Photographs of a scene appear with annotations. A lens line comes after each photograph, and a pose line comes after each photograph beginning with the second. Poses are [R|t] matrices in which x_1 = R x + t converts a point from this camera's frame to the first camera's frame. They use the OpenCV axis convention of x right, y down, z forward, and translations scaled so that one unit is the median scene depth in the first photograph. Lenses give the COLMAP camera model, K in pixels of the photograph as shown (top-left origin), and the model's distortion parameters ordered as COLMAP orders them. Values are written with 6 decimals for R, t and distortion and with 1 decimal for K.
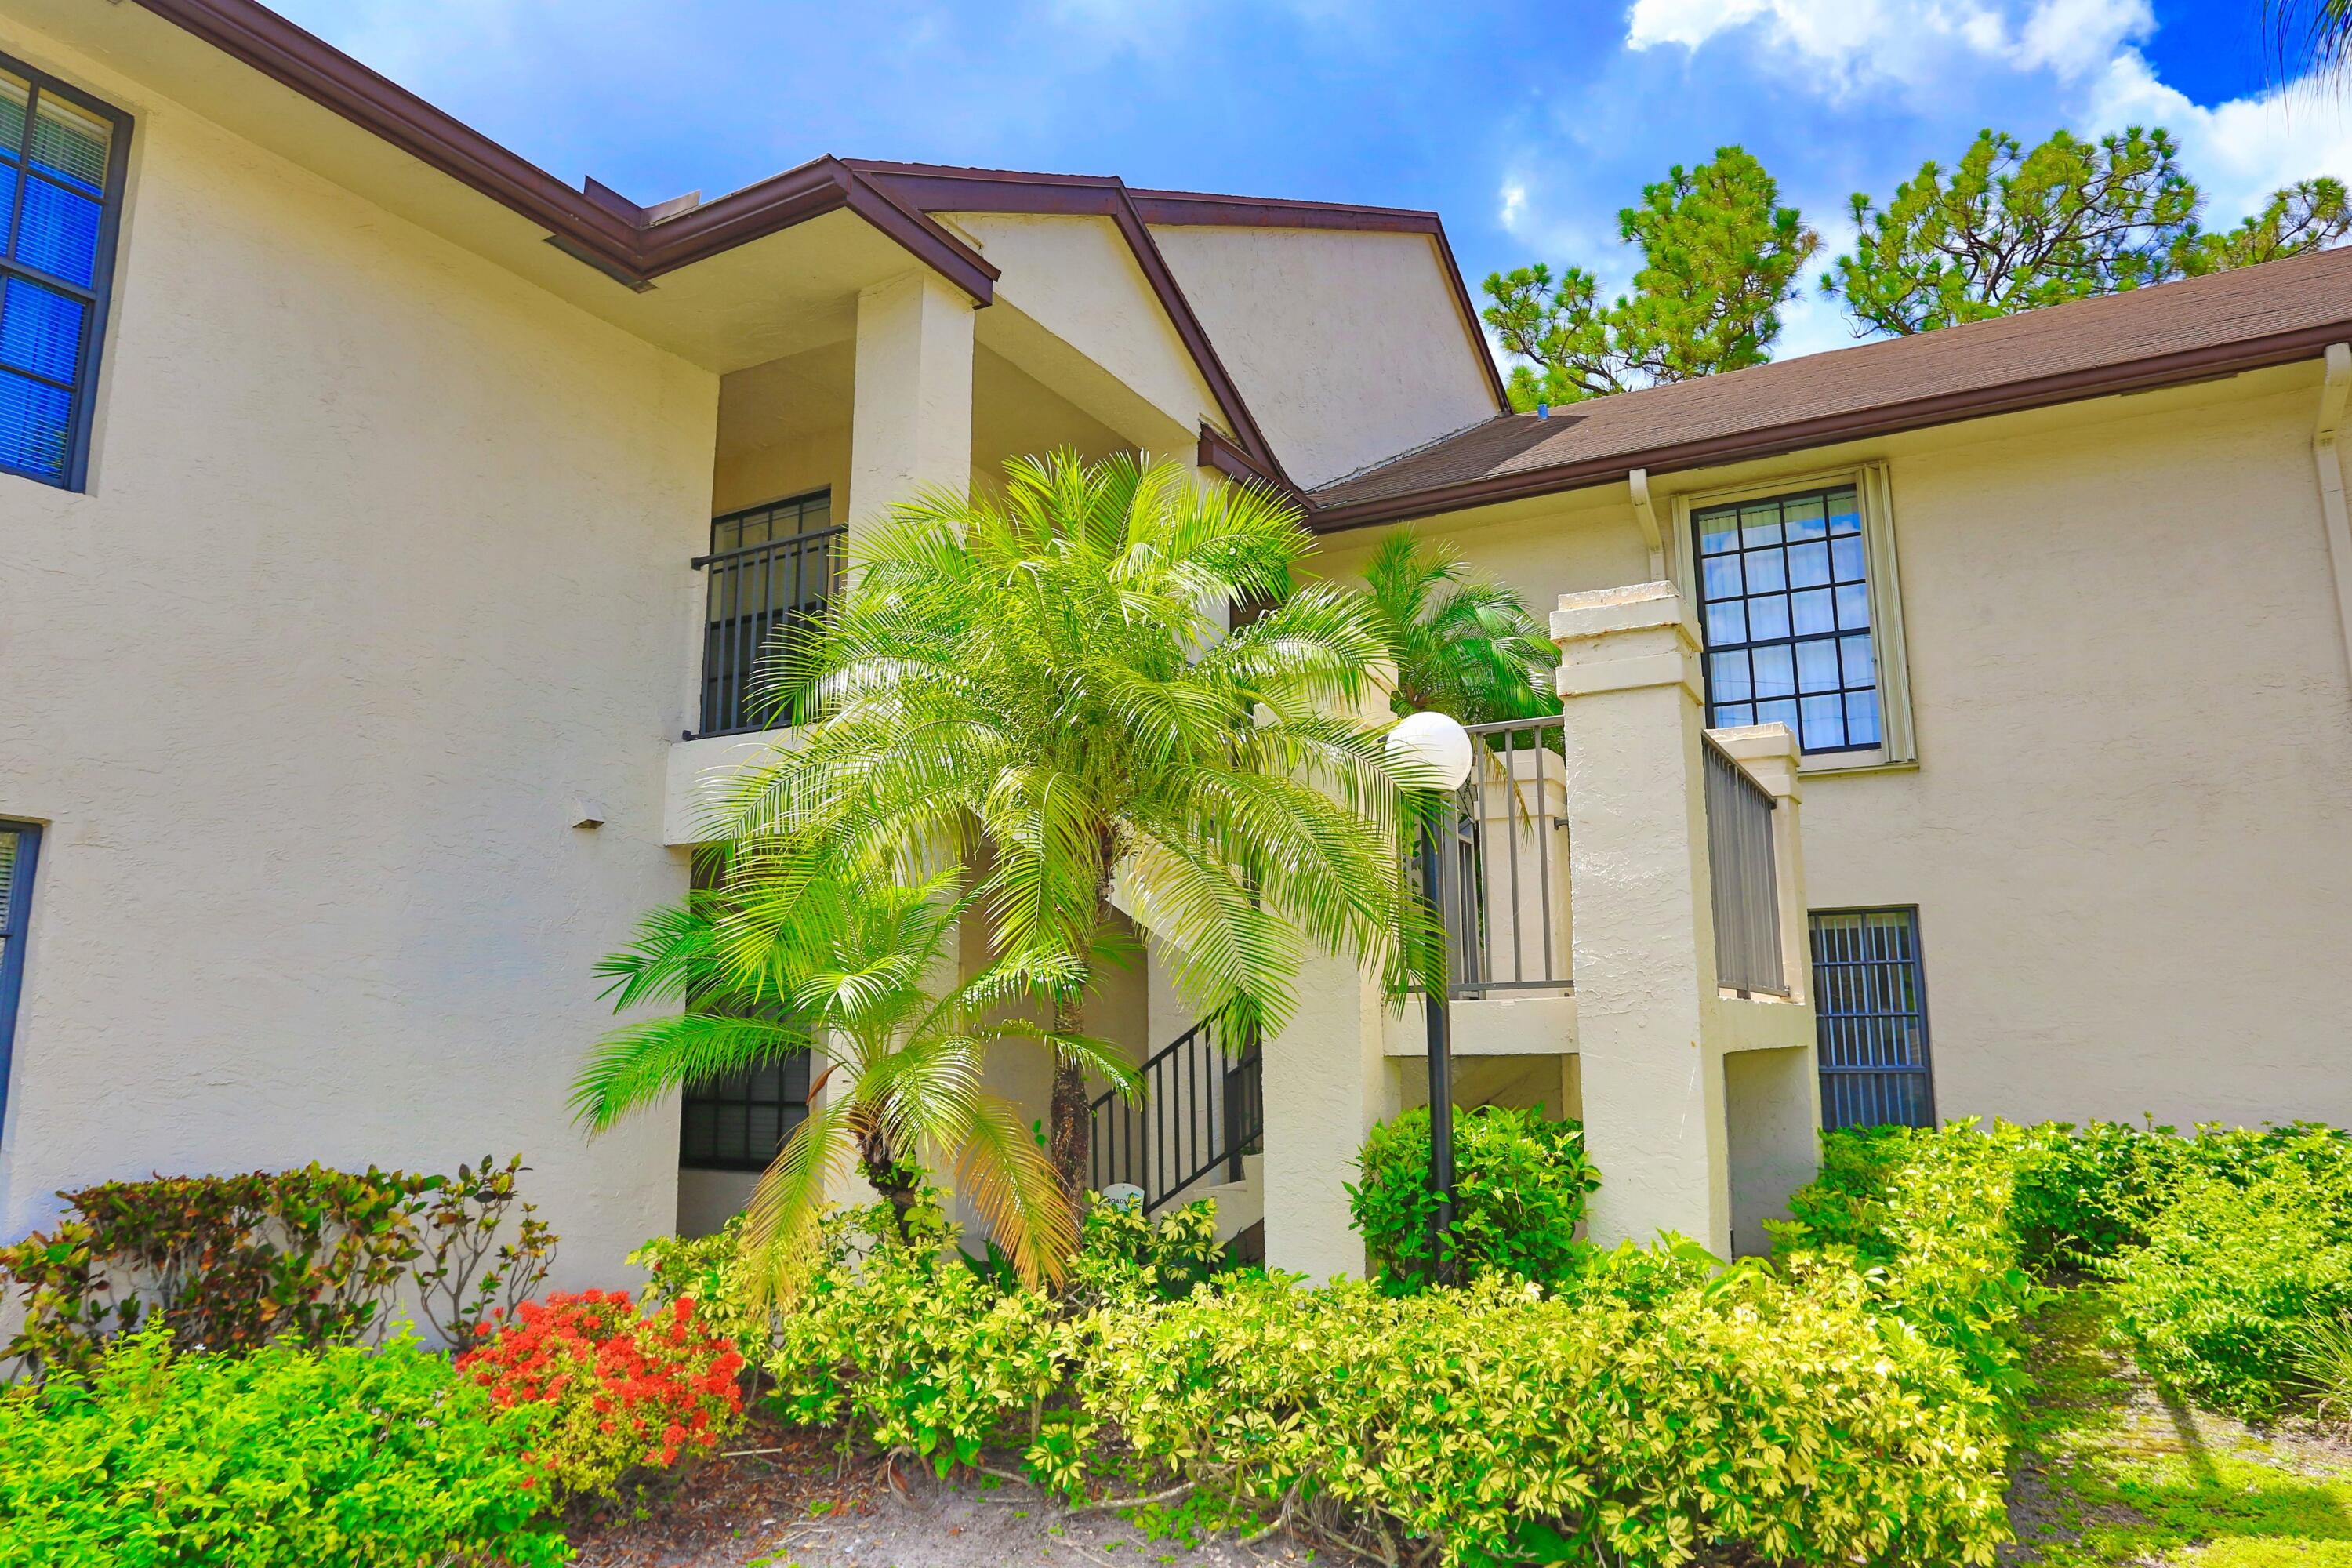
lens RADIAL K [[1440.2, 0, 1175.3], [0, 1440.2, 786.9], [0, 0, 1]] dist [-0.029342, 0.000713]
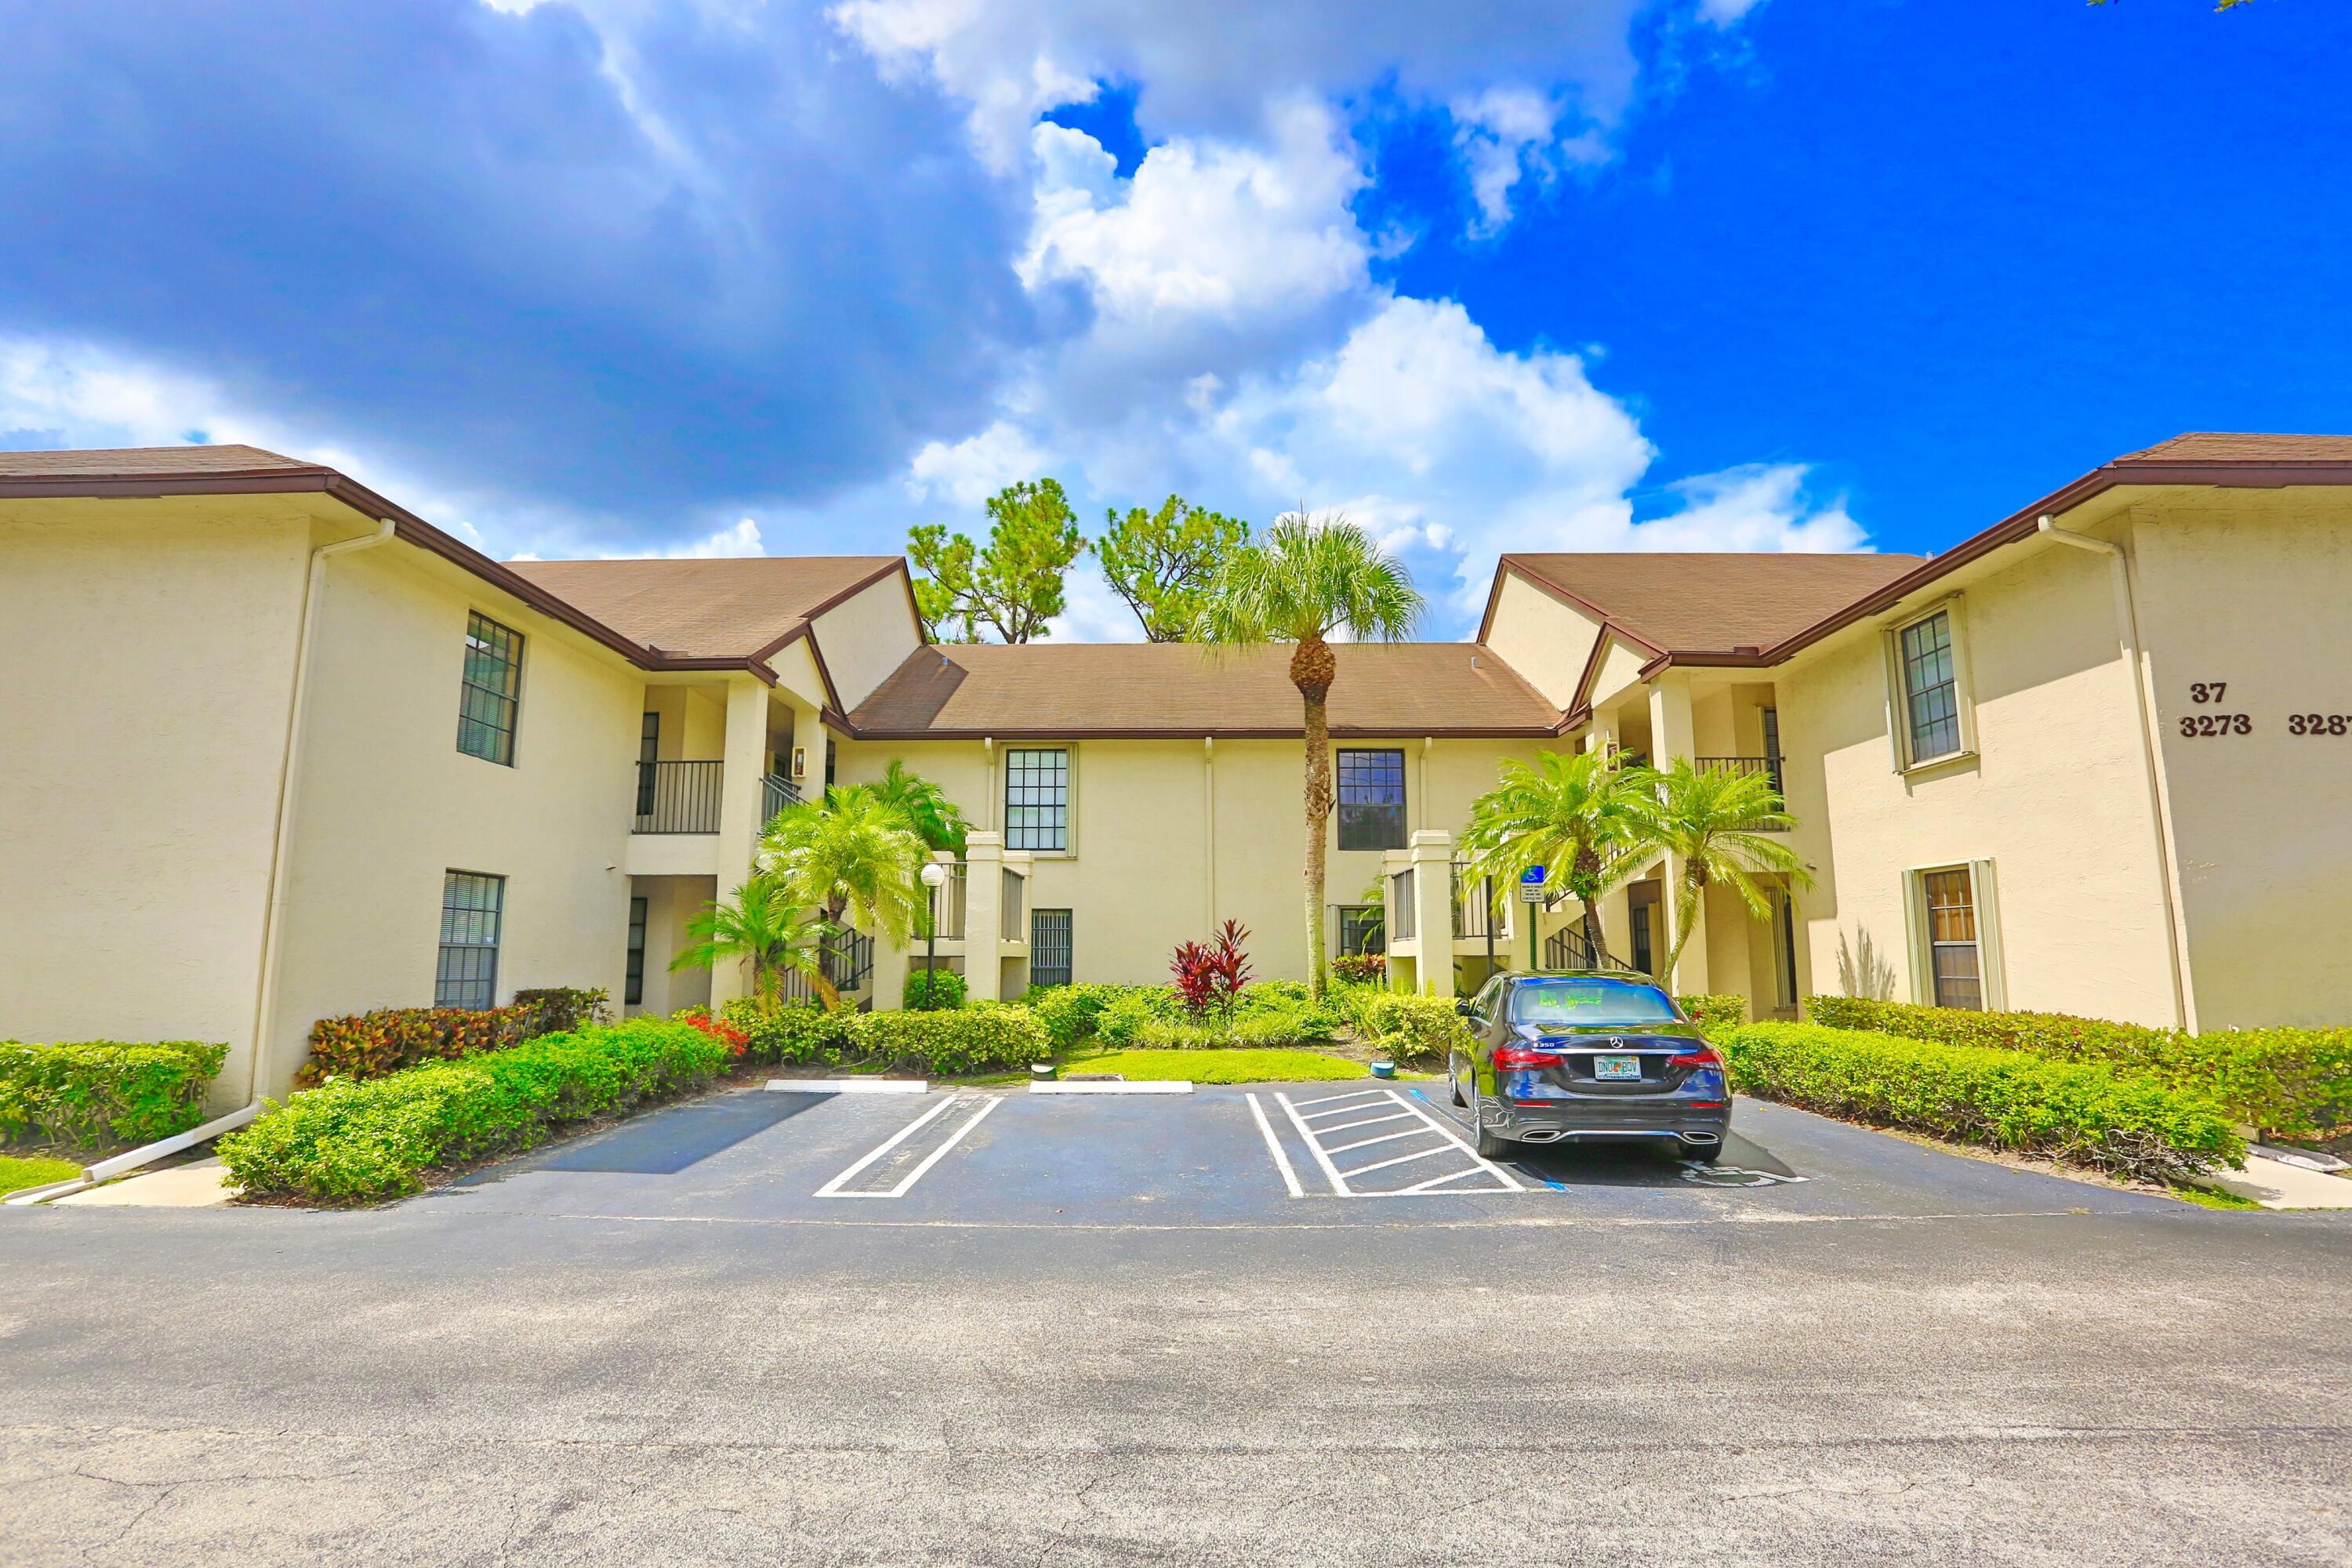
lens RADIAL K [[1144.3, 0, 1170.9], [0, 1144.3, 783.7], [0, 0, 1]] dist [-0.026513, 0.001671]
pose [[0.874148, 0.081286, 0.478810, -0.394758], [-0.087551, 0.996117, -0.009270, -0.155837], [-0.477704, -0.033817, 0.877870, -1.032852]]
